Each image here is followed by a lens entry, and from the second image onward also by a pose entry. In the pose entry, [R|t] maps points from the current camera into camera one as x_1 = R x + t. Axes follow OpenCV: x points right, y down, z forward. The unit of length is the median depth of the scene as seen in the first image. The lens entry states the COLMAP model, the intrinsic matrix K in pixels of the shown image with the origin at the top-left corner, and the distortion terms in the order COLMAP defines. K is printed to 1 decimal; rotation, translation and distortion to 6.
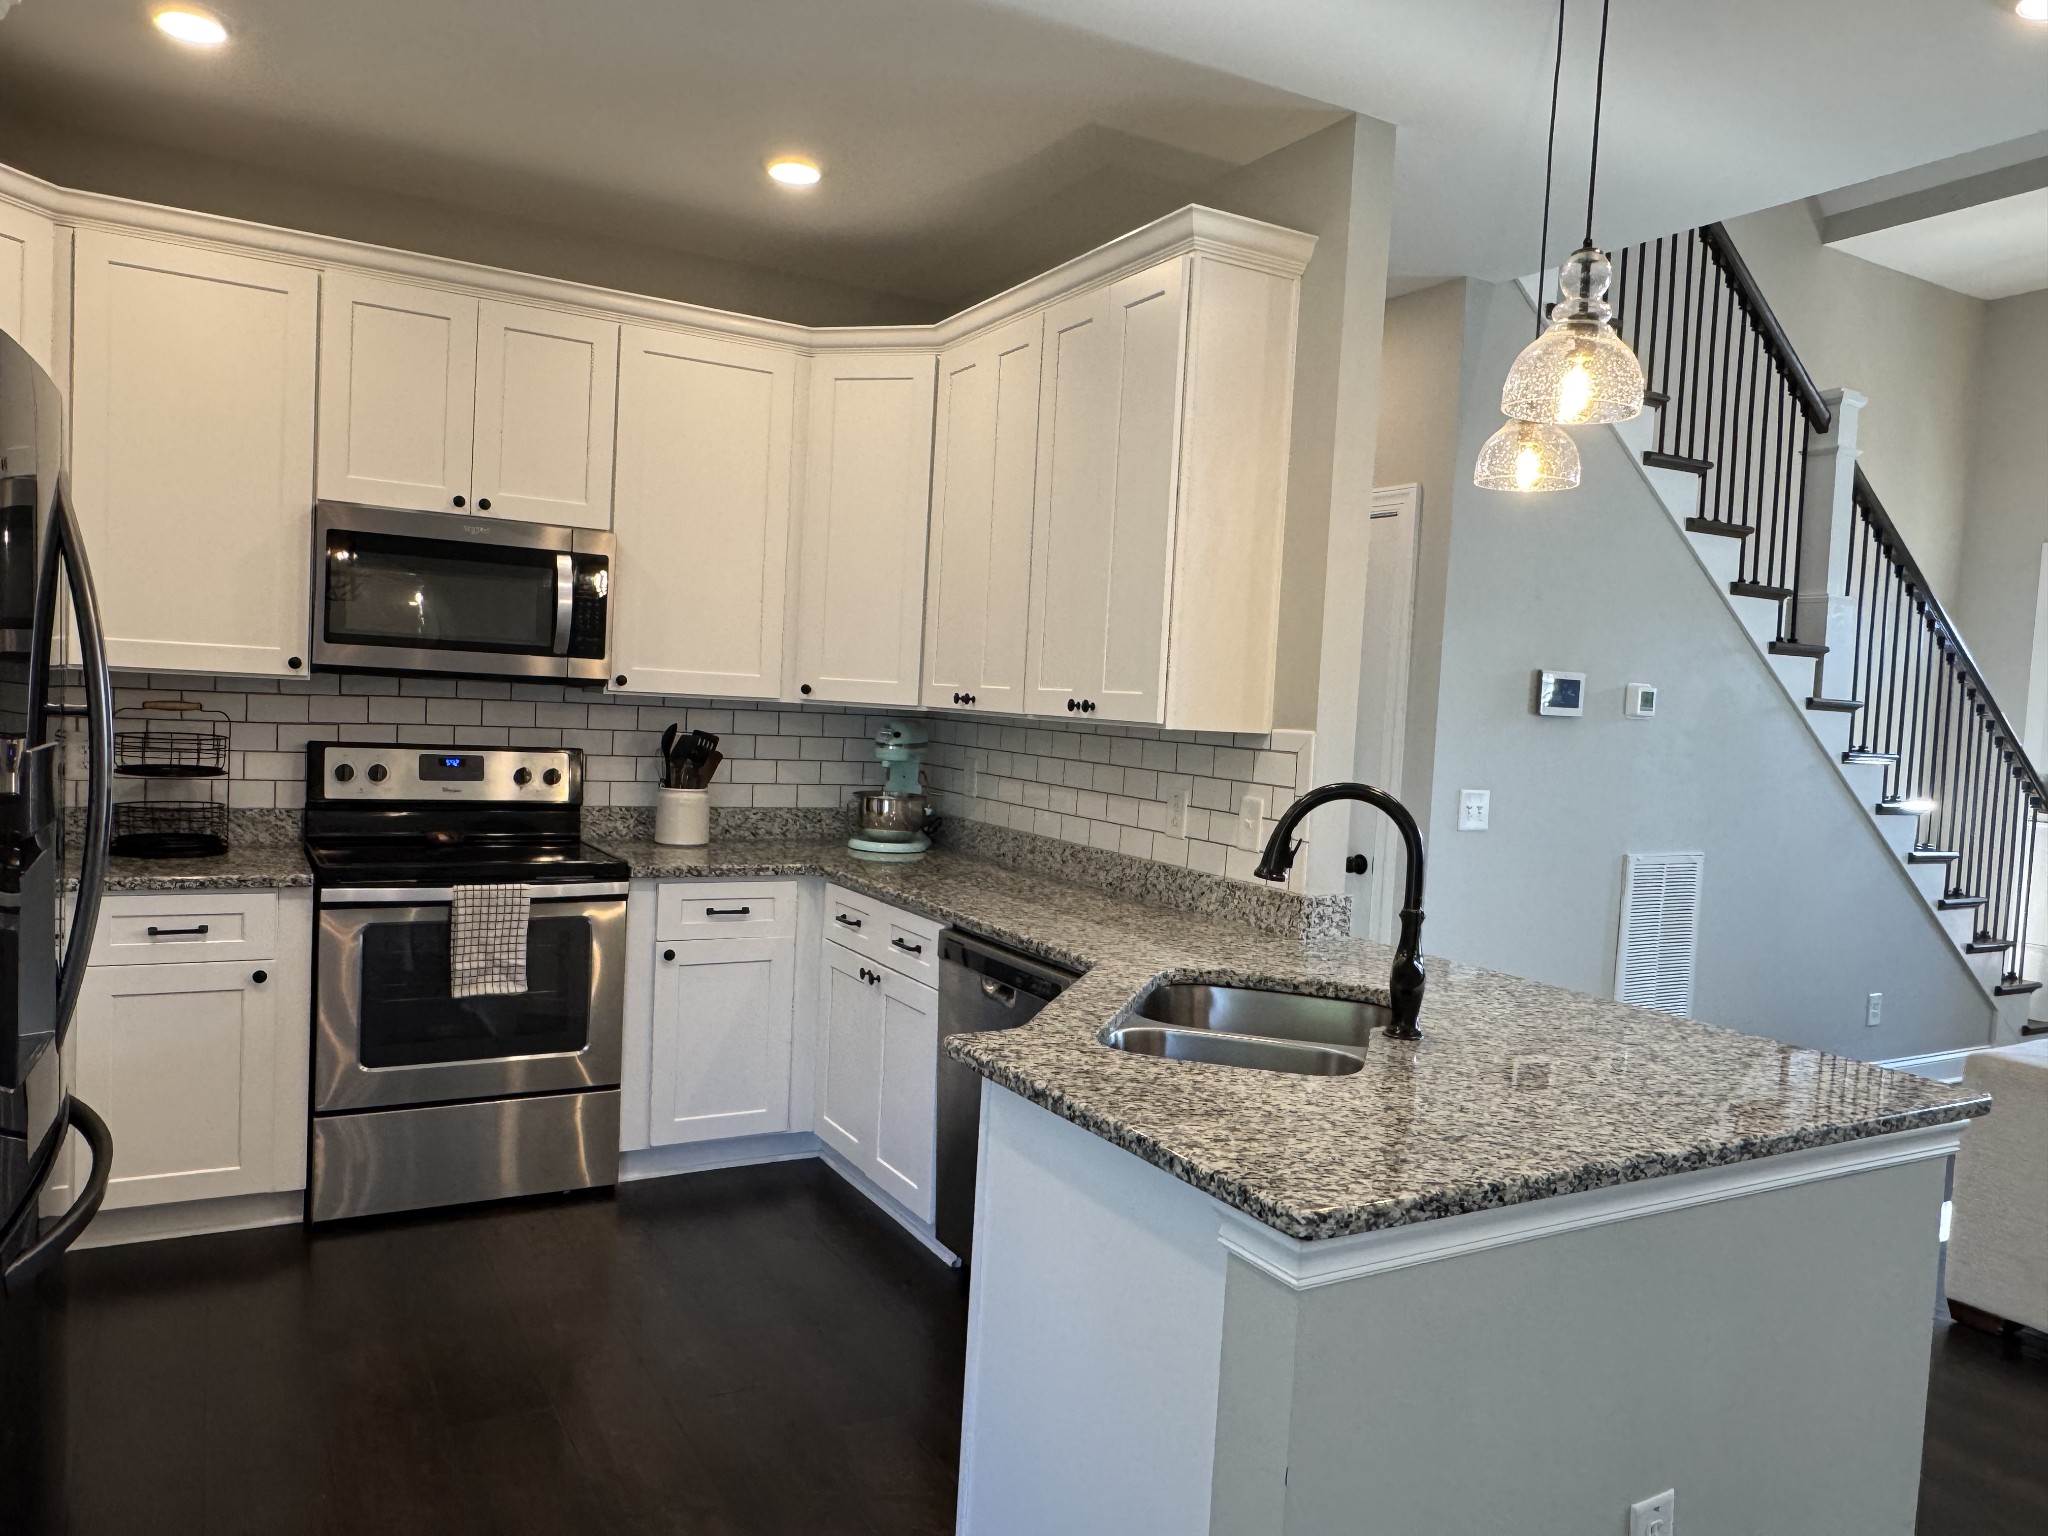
lens RADIAL K [[1458.5, 0, 1081.1], [0, 1458.5, 721.8], [0, 0, 1]] dist [-0.043631, 0.040005]
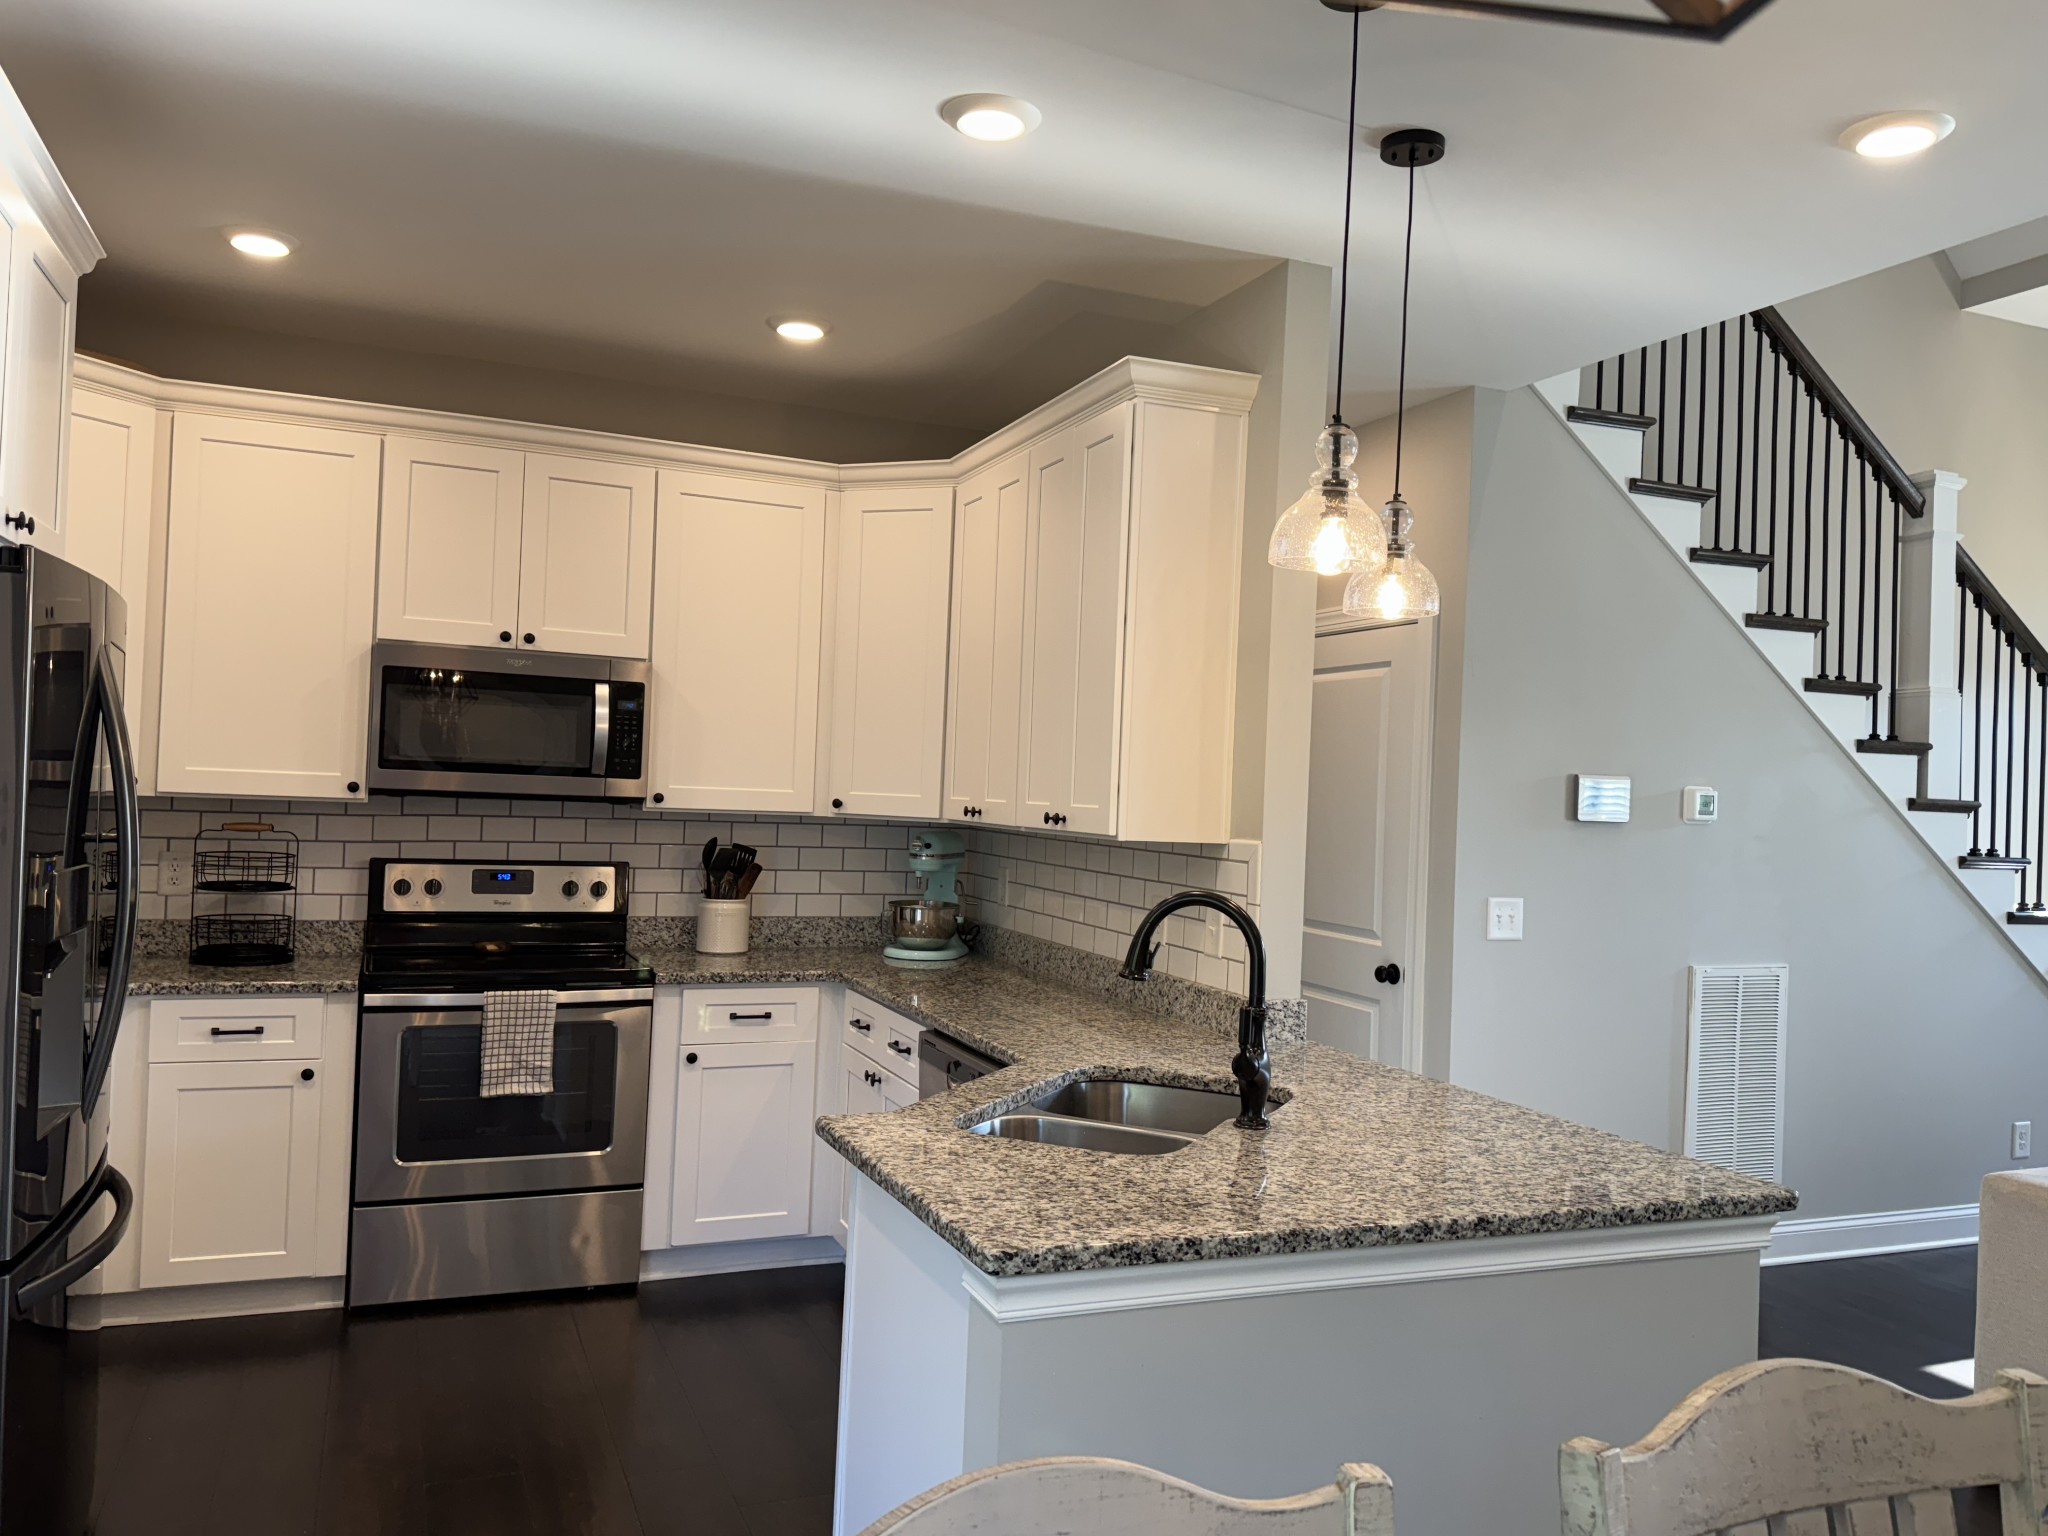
lens RADIAL K [[1626.7, 0, 1145.9], [0, 1626.7, 701.2], [0, 0, 1]] dist [0.060410, -0.089441]
pose [[0.992236, -0.018487, -0.122989, 0.201652], [0.009318, 0.997161, -0.074716, -0.006658], [0.124021, 0.072990, 0.989591, -0.161682]]
